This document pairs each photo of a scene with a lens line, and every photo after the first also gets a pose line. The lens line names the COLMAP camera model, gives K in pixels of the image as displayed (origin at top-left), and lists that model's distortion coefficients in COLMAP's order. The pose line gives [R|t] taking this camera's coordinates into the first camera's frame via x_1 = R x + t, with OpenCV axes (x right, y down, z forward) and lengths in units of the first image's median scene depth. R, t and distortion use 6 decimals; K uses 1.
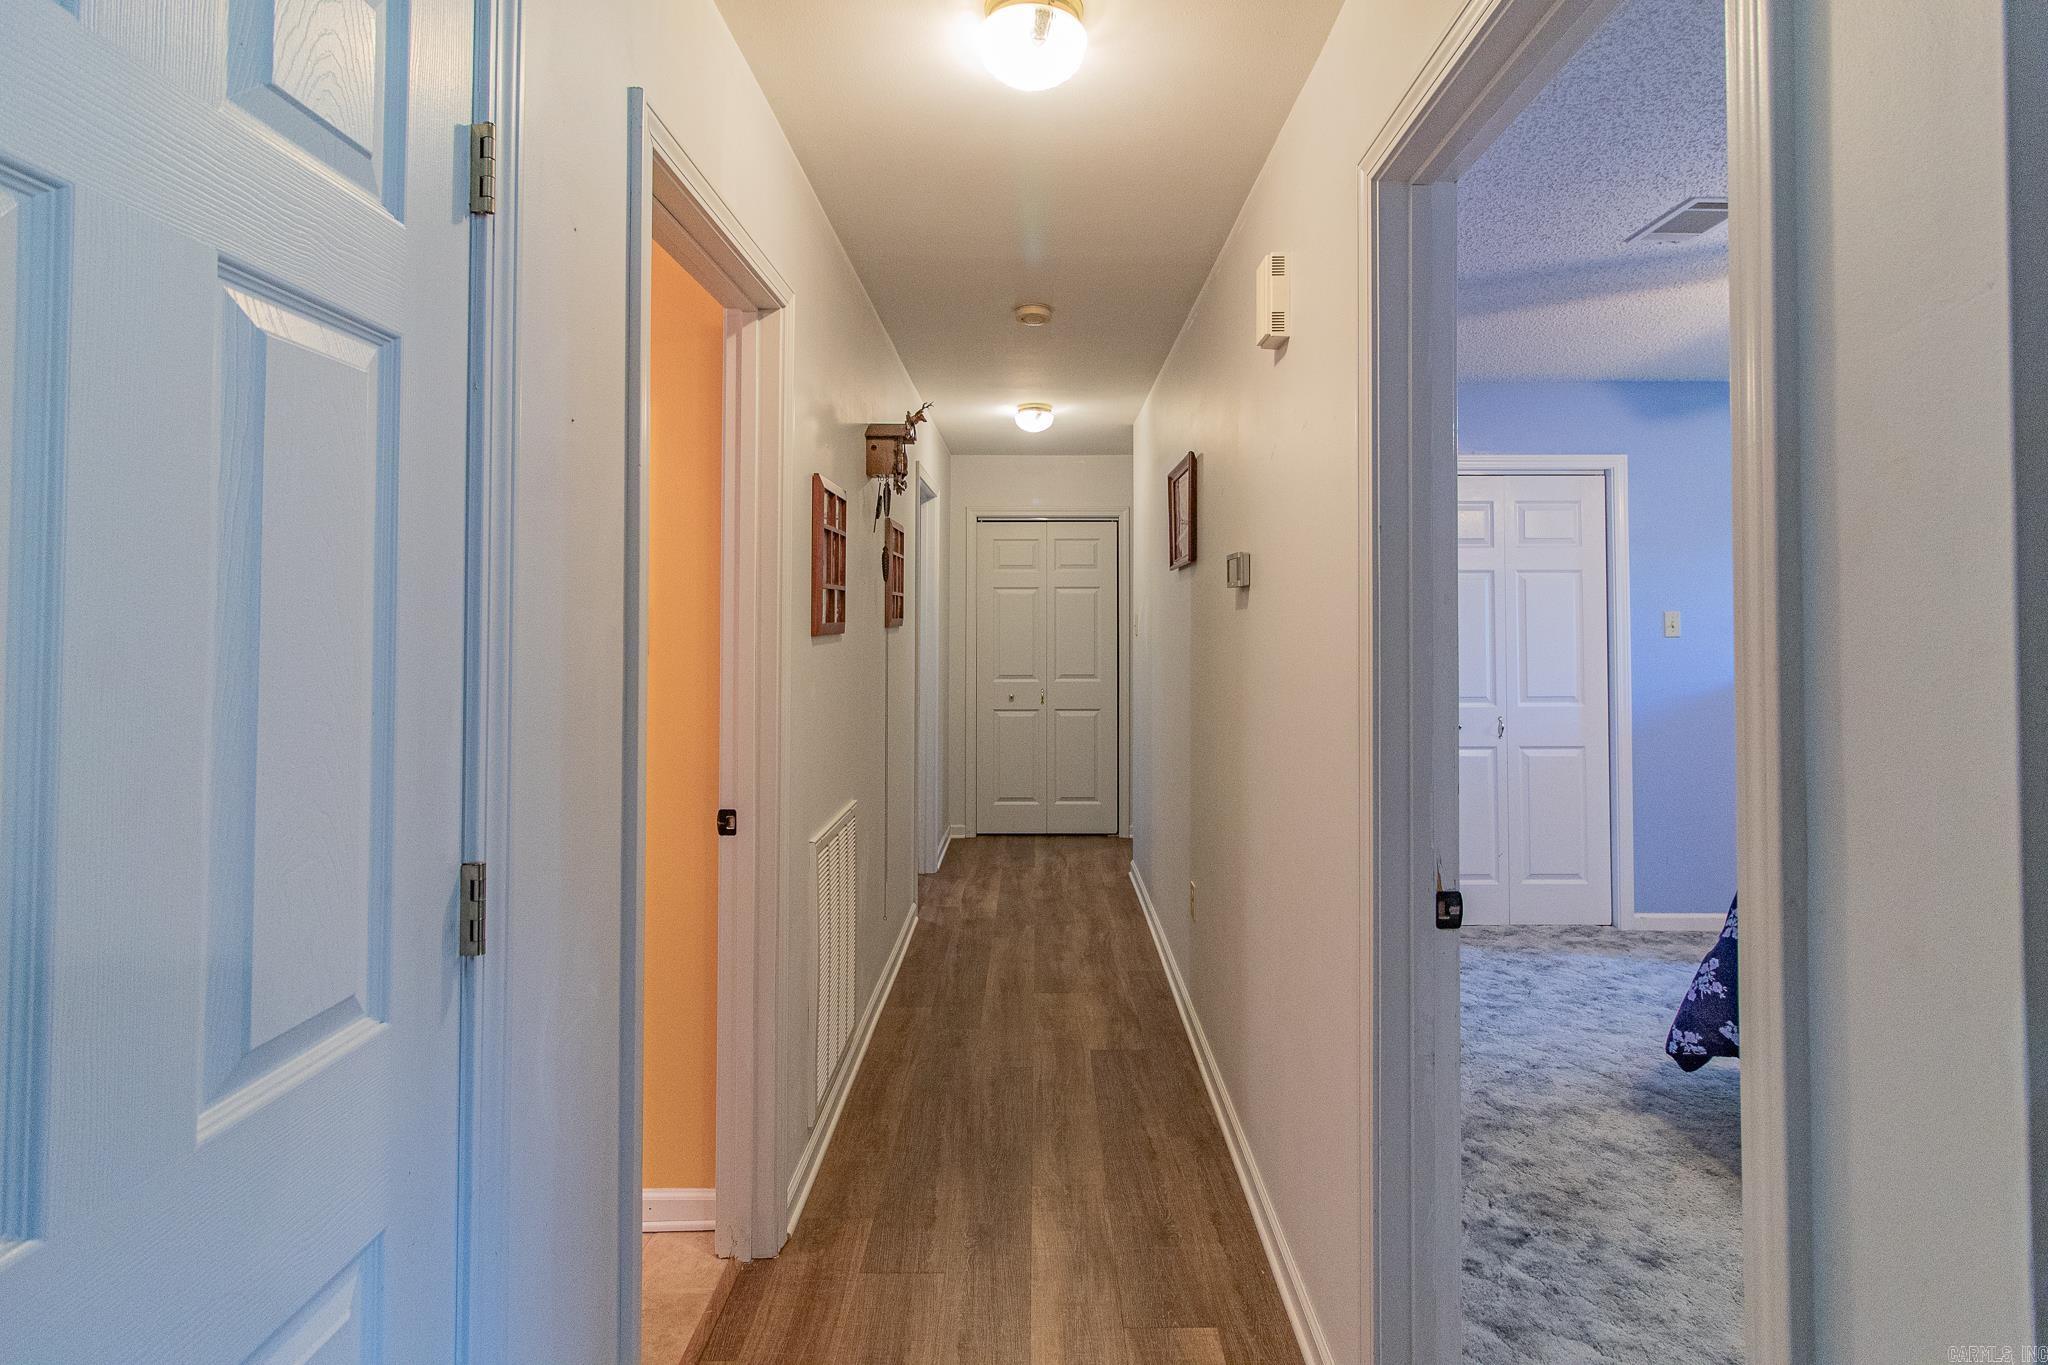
lens RADIAL K [[949.2, 0, 1068.1], [0, 949.2, 601.2], [0, 0, 1]] dist [0.013002, 0.000165]
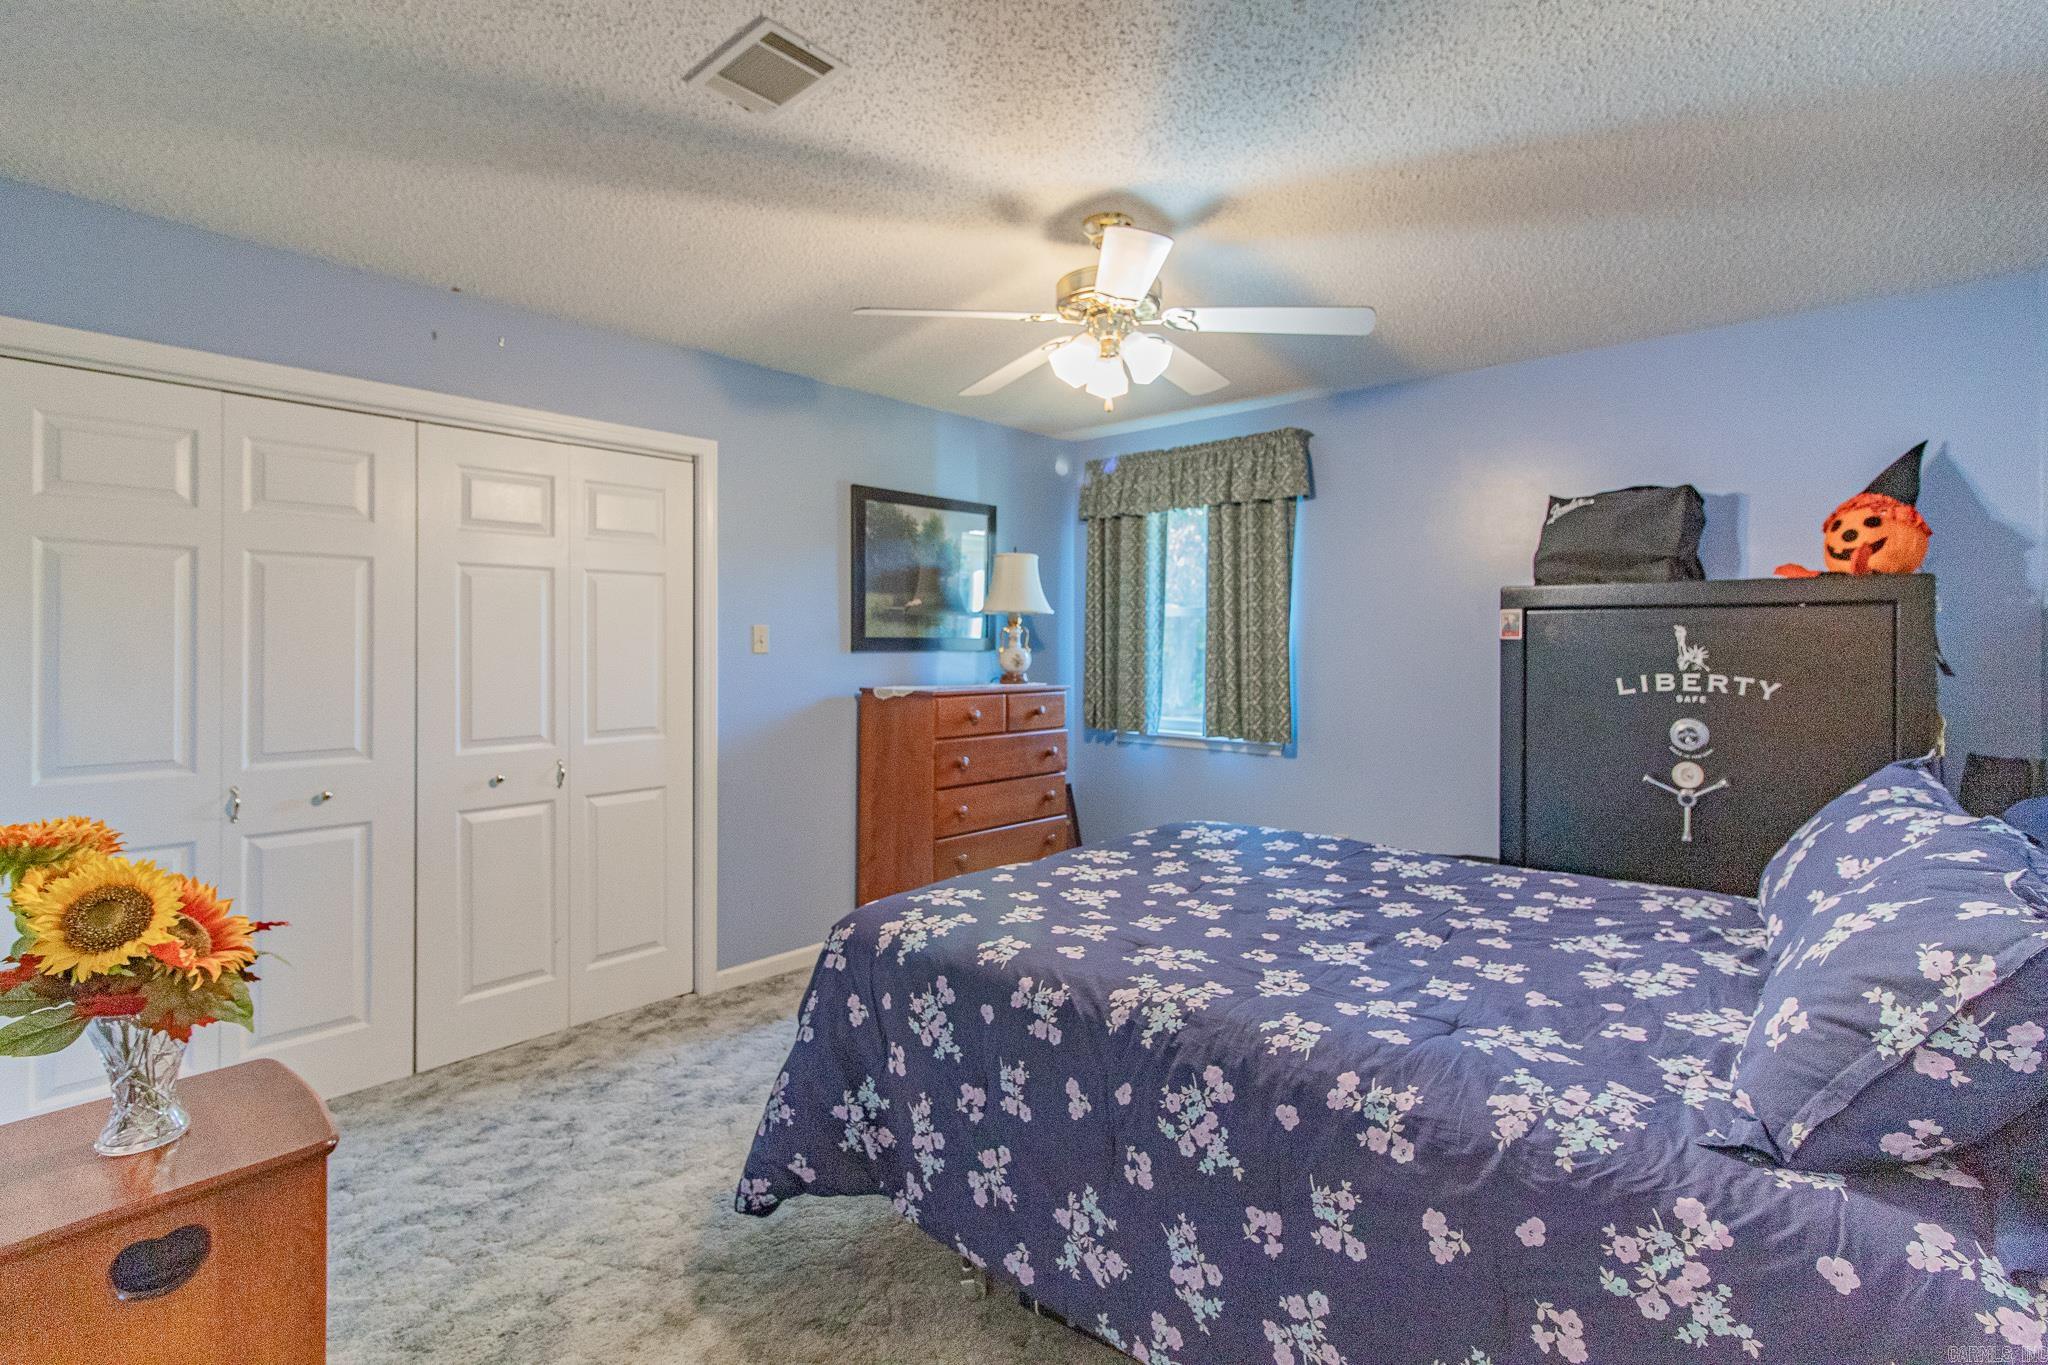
lens RADIAL K [[965.4, 0, 1052.0], [0, 965.4, 638.9], [0, 0, 1]] dist [0.003626, 0.000241]
pose [[0.667947, 0.000837, 0.744209, 0.165806], [-0.016374, 0.999774, 0.013572, 0.008829], [-0.744029, -0.021251, 0.667809, 0.225380]]
